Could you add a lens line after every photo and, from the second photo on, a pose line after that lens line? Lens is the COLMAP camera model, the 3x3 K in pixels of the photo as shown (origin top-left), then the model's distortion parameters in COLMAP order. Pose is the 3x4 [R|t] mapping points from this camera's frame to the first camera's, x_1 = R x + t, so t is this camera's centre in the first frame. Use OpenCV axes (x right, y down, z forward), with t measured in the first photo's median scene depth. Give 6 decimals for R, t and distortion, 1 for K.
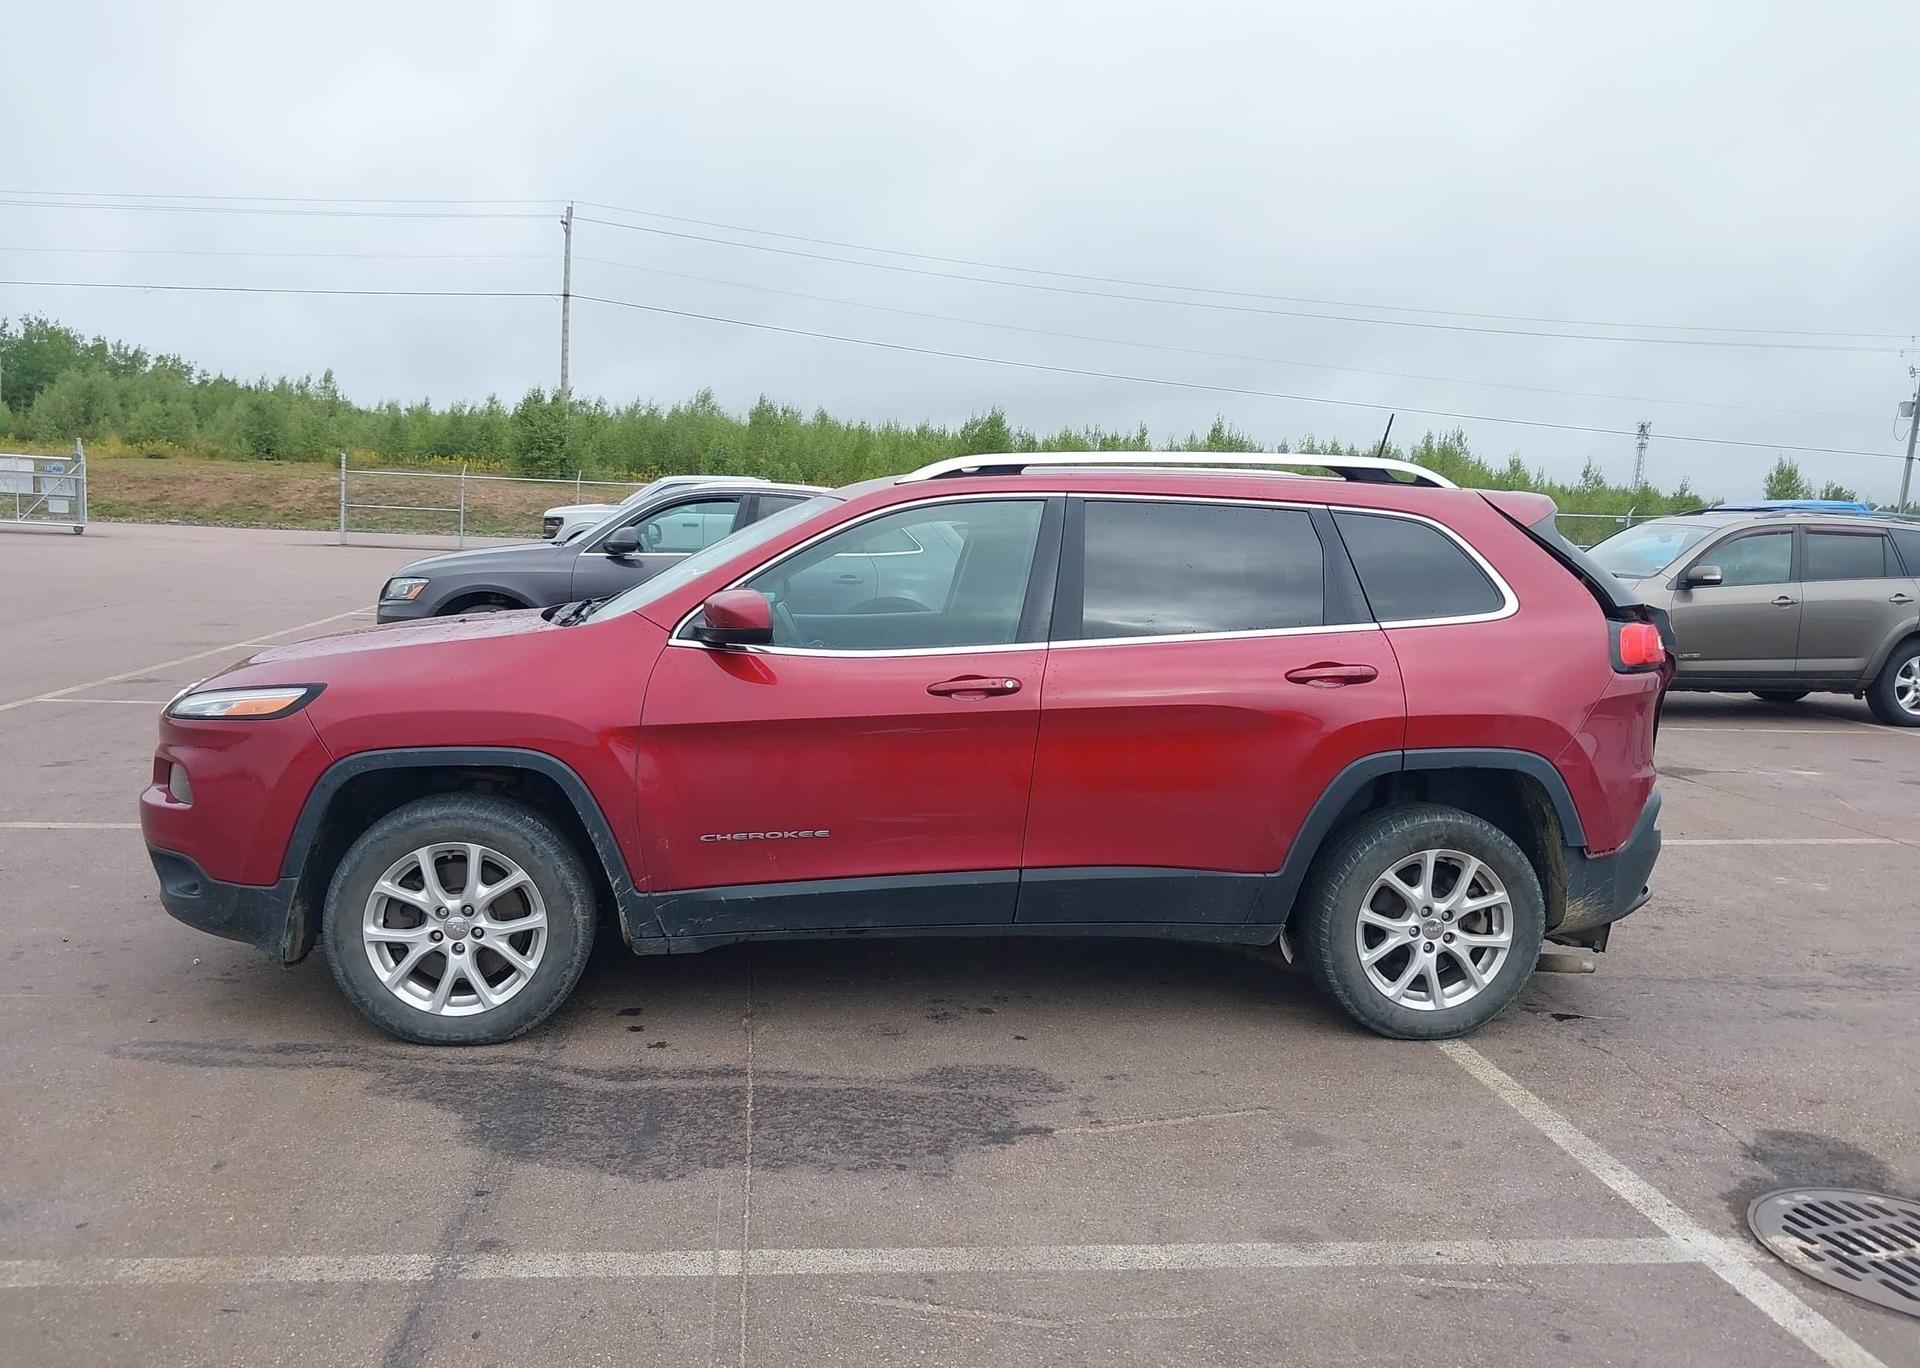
lens RADIAL K [[1506.0, 0, 941.3], [0, 1506.0, 708.9], [0, 0, 1]] dist [0.015441, -0.014683]
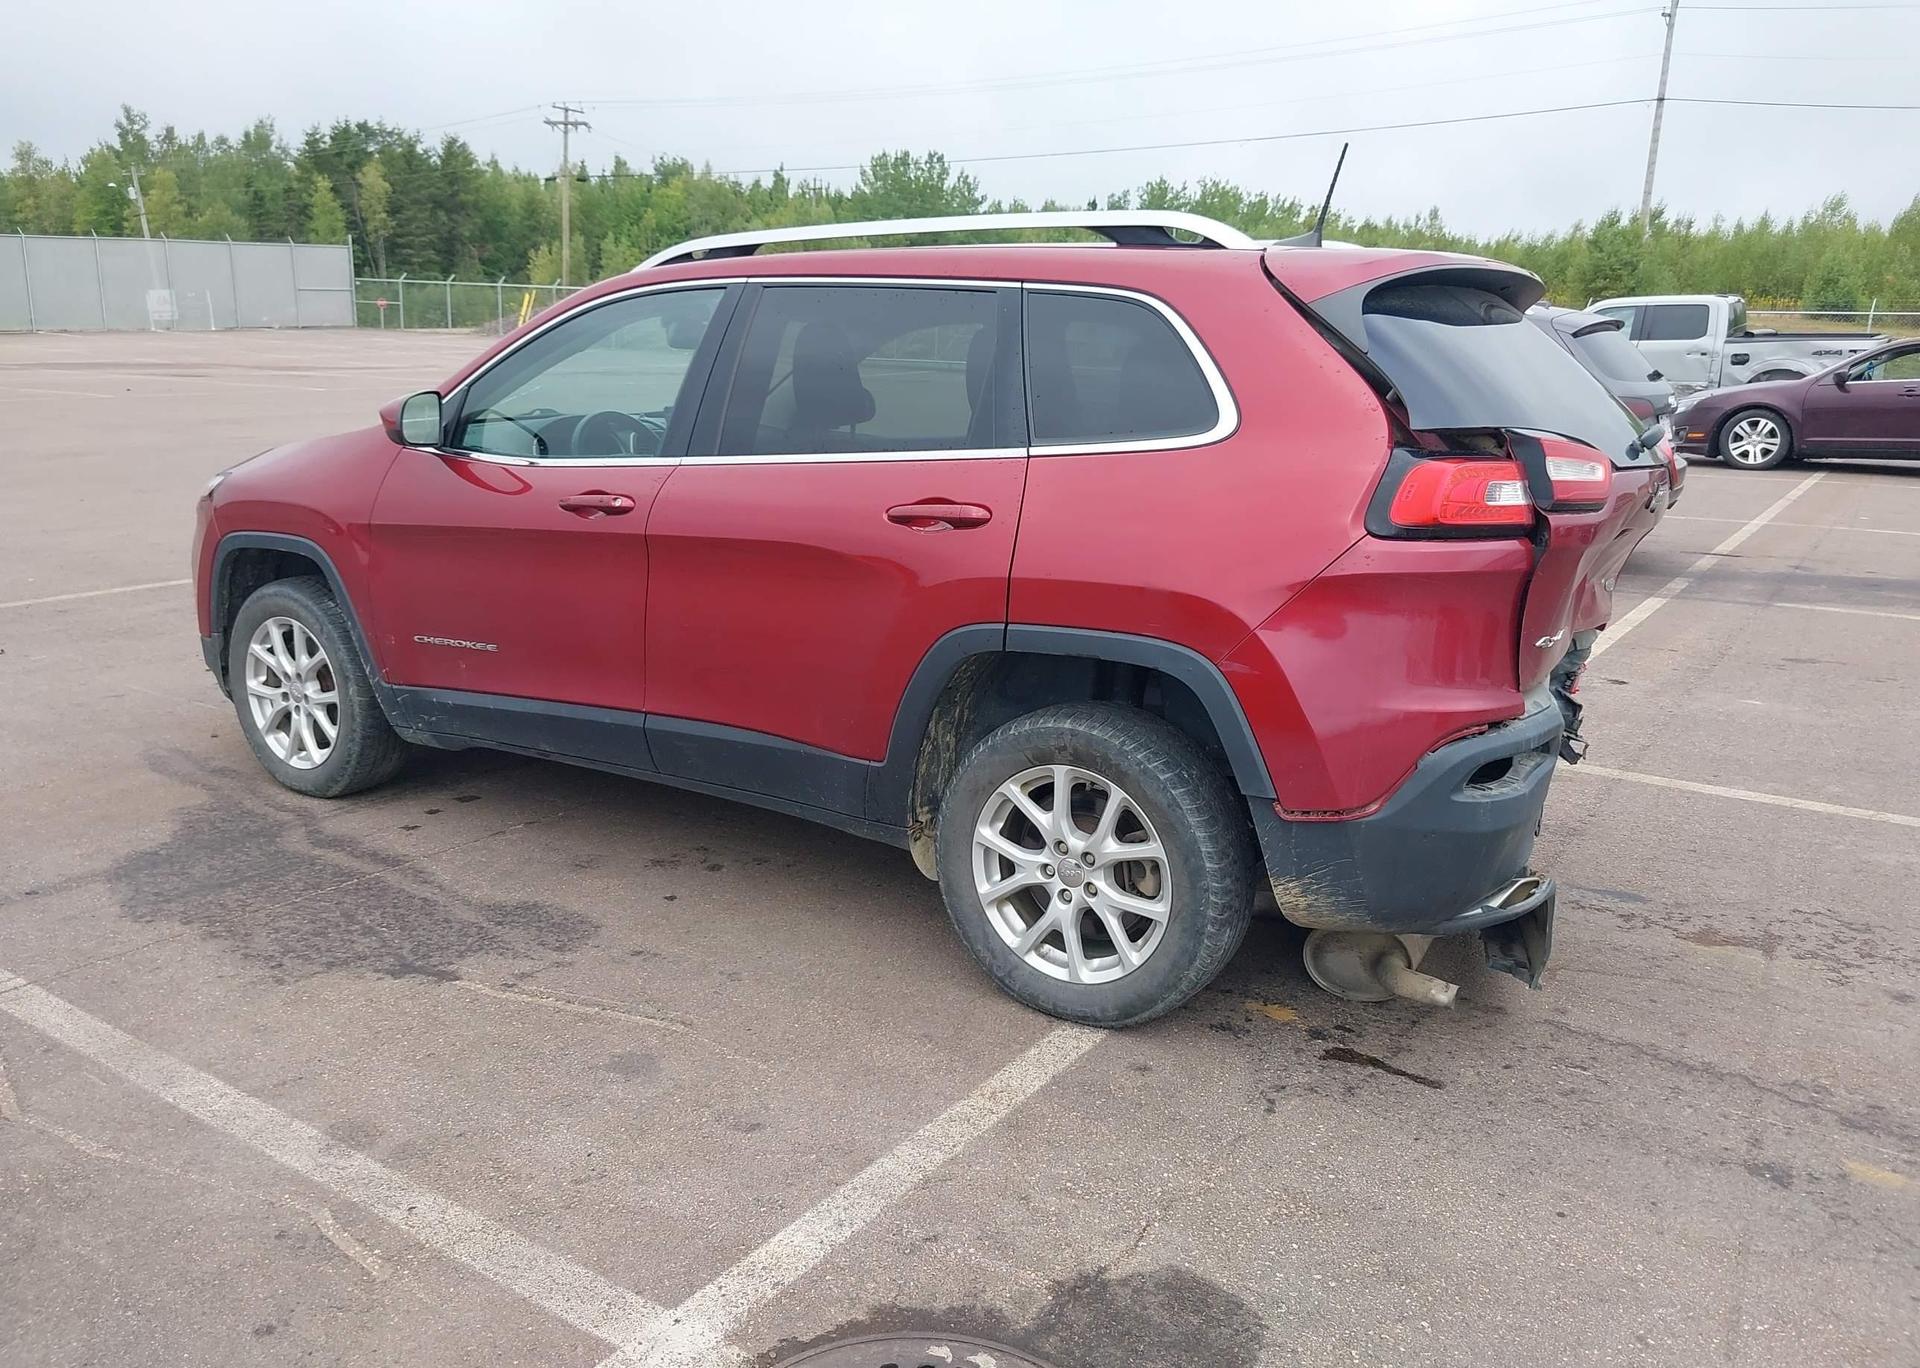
lens RADIAL K [[1506.0, 0, 941.3], [0, 1506.0, 708.9], [0, 0, 1]] dist [0.015441, -0.014683]
pose [[0.757162, 0.134854, -0.639156, 0.739653], [-0.069116, 0.989505, 0.126897, -0.020867], [0.649561, -0.051905, 0.758536, 0.417547]]
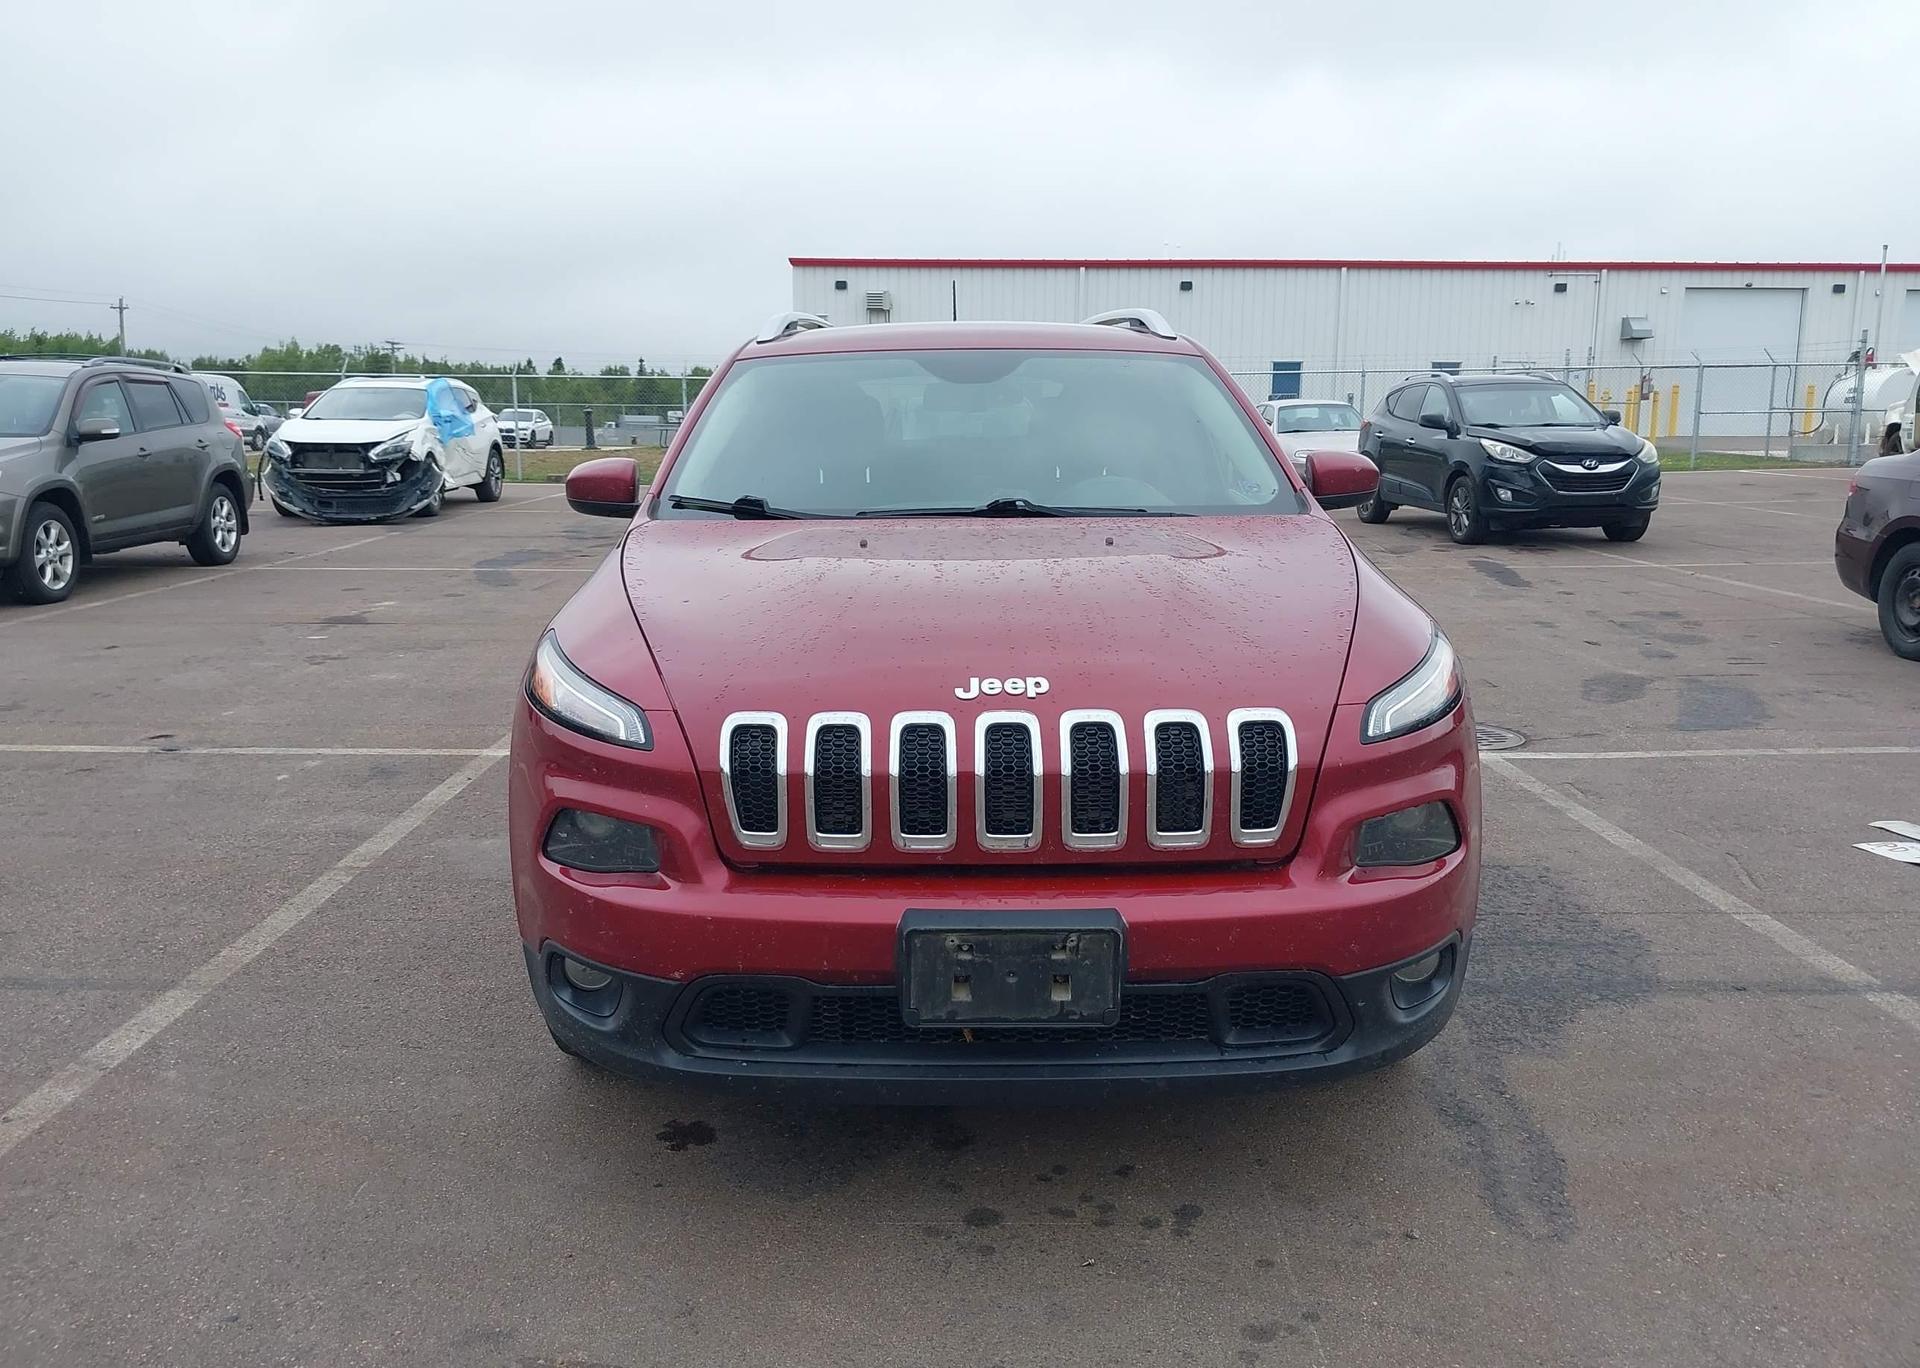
lens RADIAL K [[1506.0, 0, 941.3], [0, 1506.0, 708.9], [0, 0, 1]] dist [0.015441, -0.014683]
pose [[0.097834, -0.222317, 0.970053, -1.048216], [0.124457, 0.969811, 0.209709, -0.142696], [-0.987390, 0.100213, 0.122549, 1.060226]]
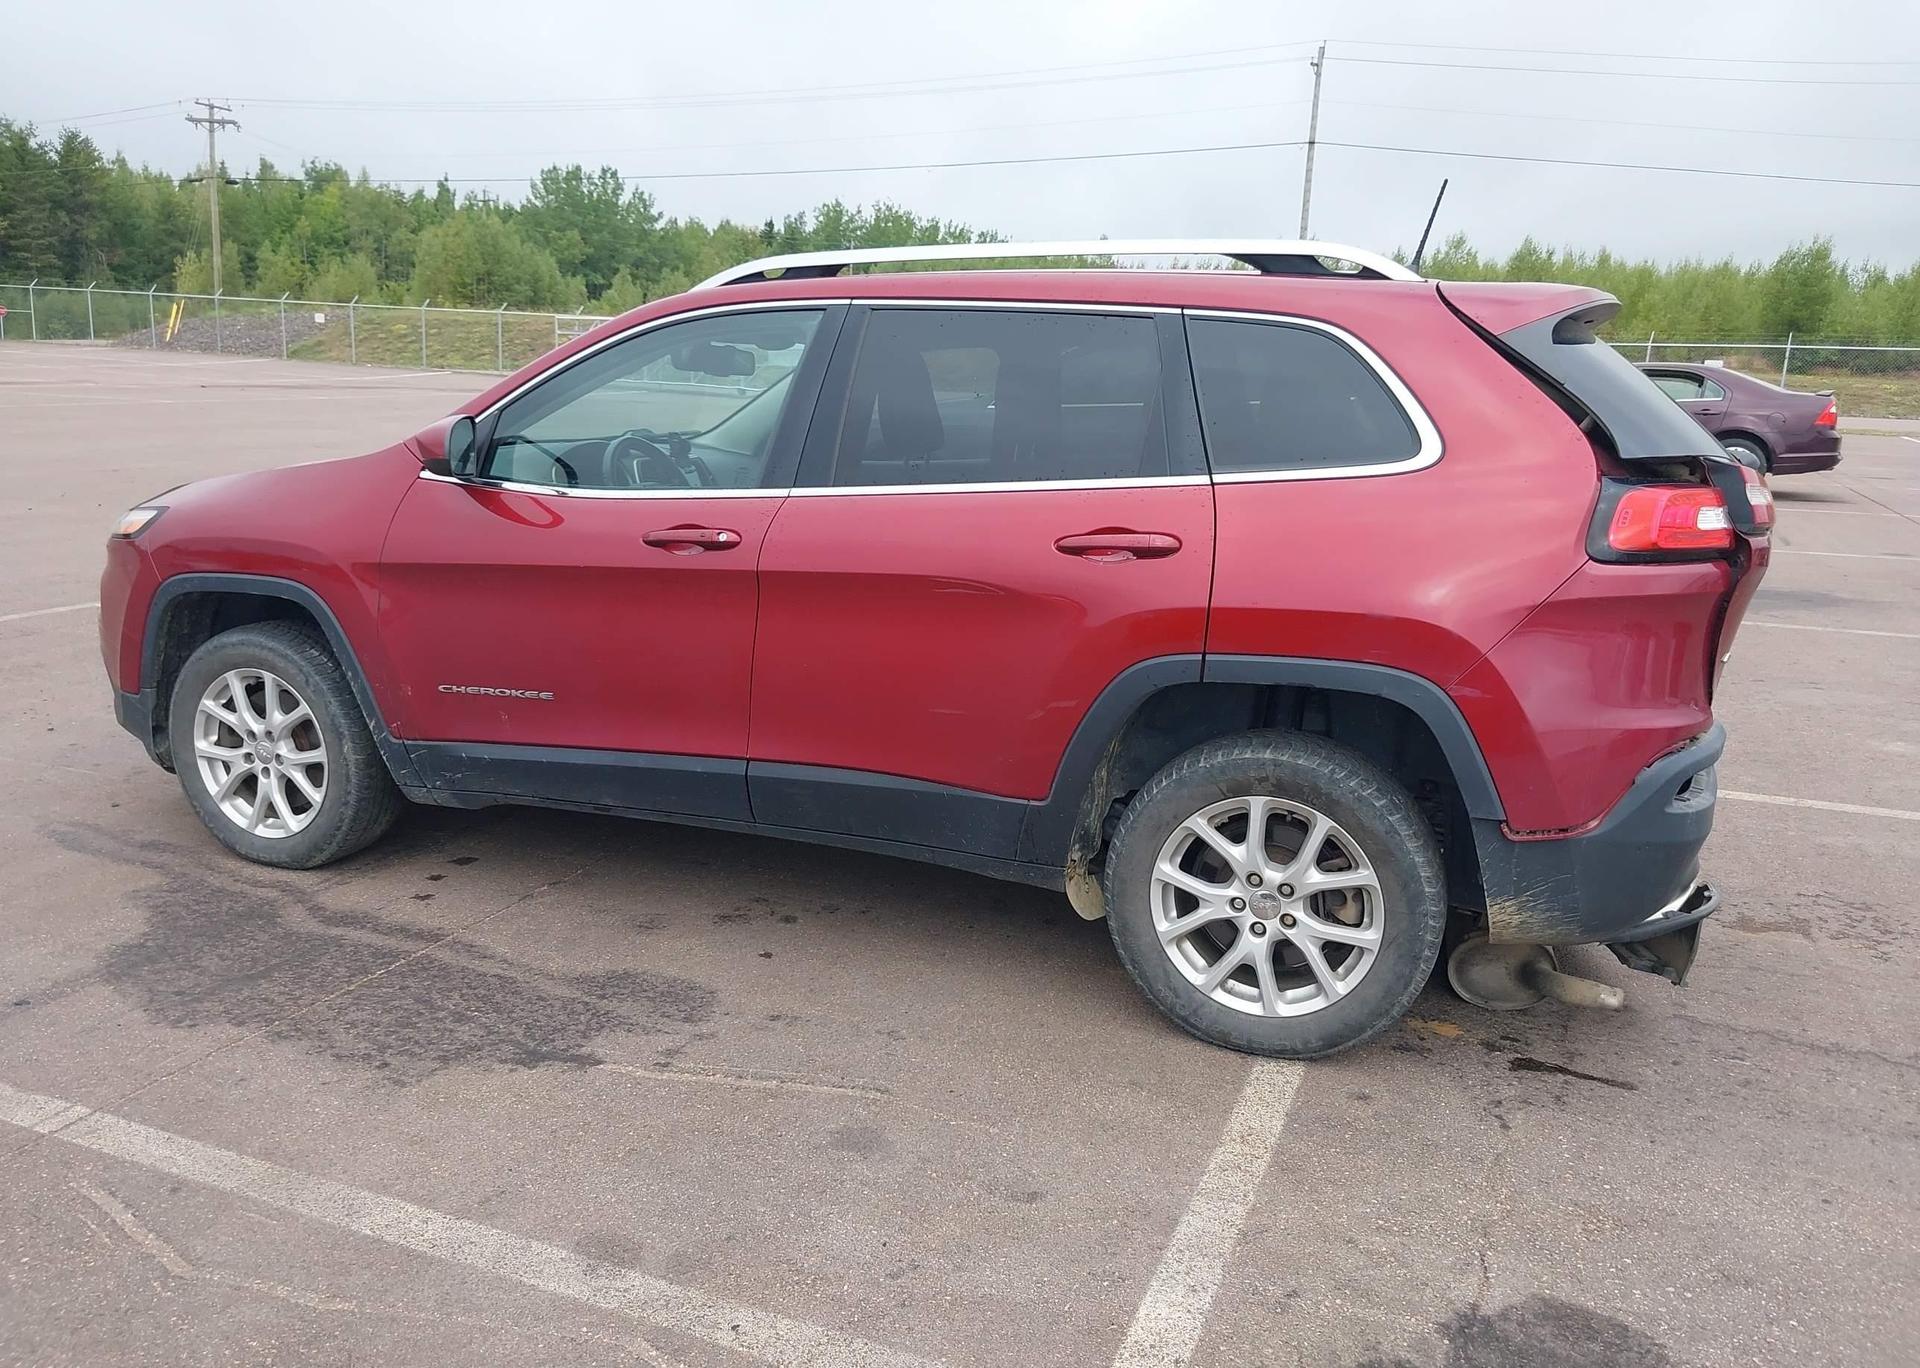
lens RADIAL K [[1506.0, 0, 941.3], [0, 1506.0, 708.9], [0, 0, 1]] dist [0.015441, -0.014683]
pose [[0.875742, 0.096228, -0.473093, 0.527492], [-0.053991, 0.993308, 0.102100, -0.012575], [0.479752, -0.063870, 0.875077, 0.305494]]
